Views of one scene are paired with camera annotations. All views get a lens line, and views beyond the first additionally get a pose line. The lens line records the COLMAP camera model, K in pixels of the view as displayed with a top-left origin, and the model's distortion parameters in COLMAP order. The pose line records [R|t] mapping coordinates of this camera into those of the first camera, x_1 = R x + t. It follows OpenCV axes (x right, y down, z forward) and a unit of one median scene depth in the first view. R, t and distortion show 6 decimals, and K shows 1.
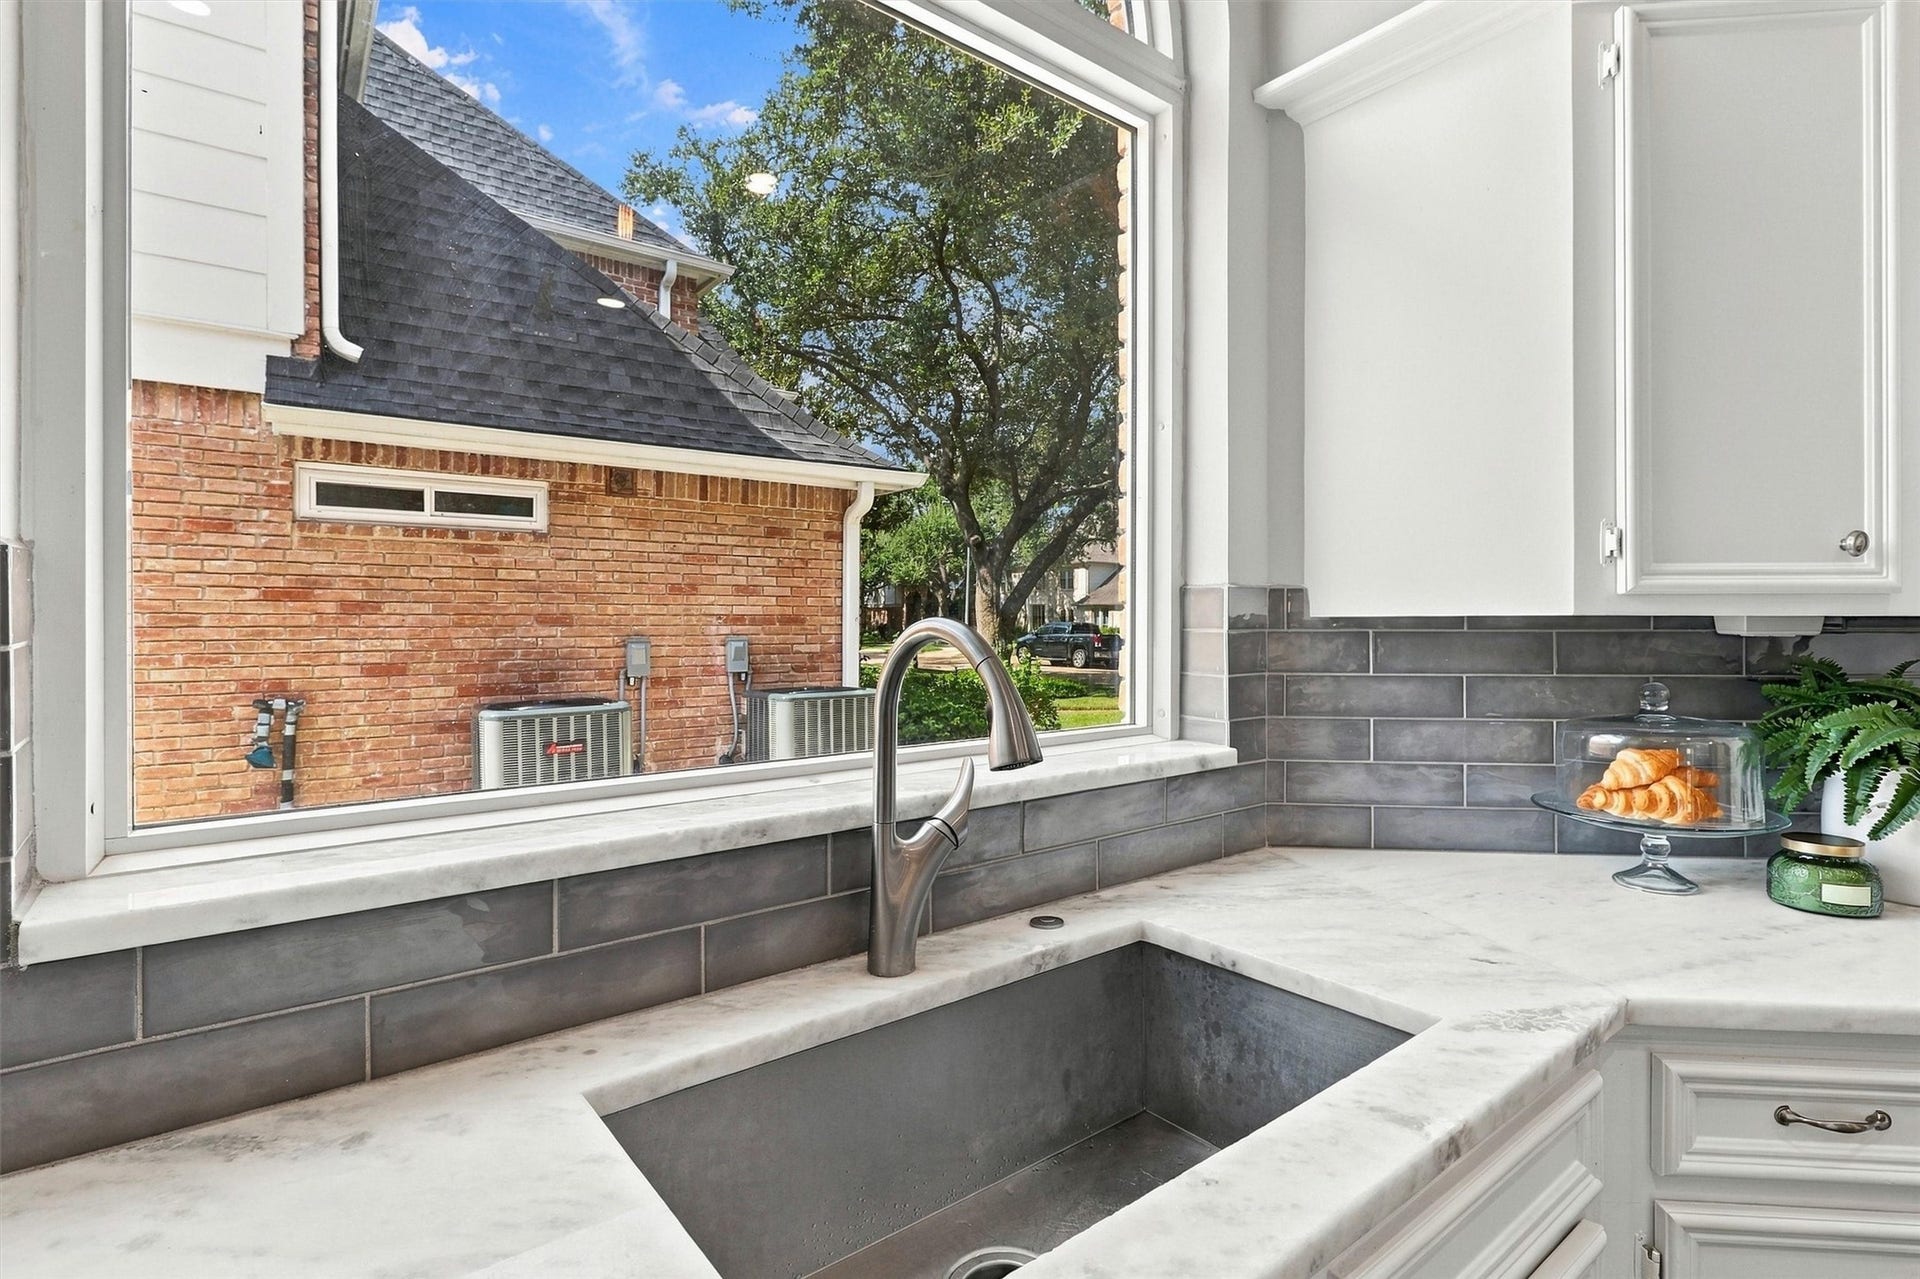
lens RADIAL K [[945.1, 0, 956.5], [0, 945.1, 625.2], [0, 0, 1]] dist [0.000735, -0.001869]
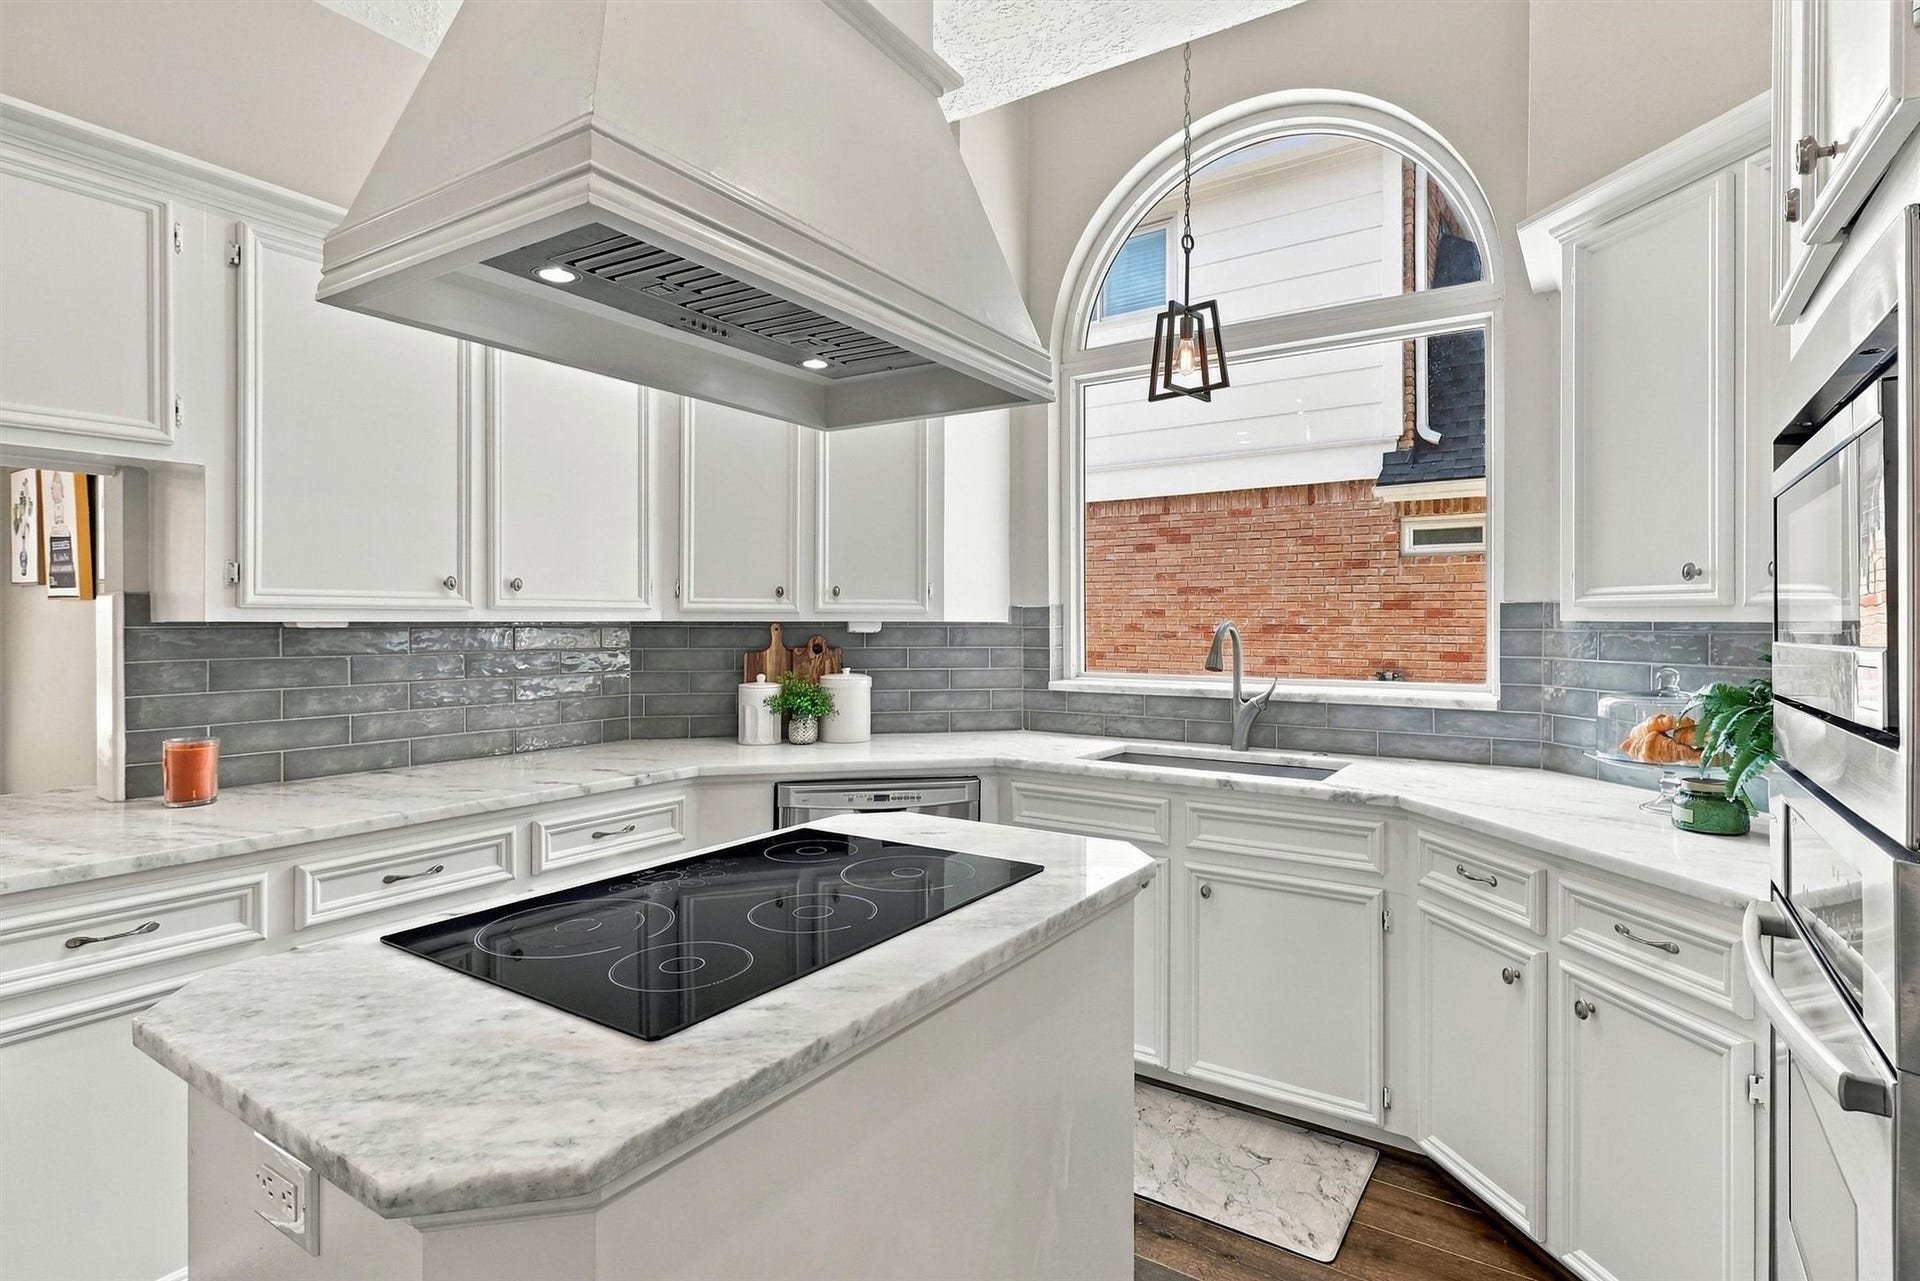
lens RADIAL K [[971.9, 0, 962.1], [0, 971.9, 626.8], [0, 0, 1]] dist [-0.000411, -0.000139]
pose [[0.311471, 0.002839, -0.950251, 0.575743], [0.001532, 0.999993, 0.003490, -0.003935], [0.950254, -0.002543, 0.311465, -0.166604]]
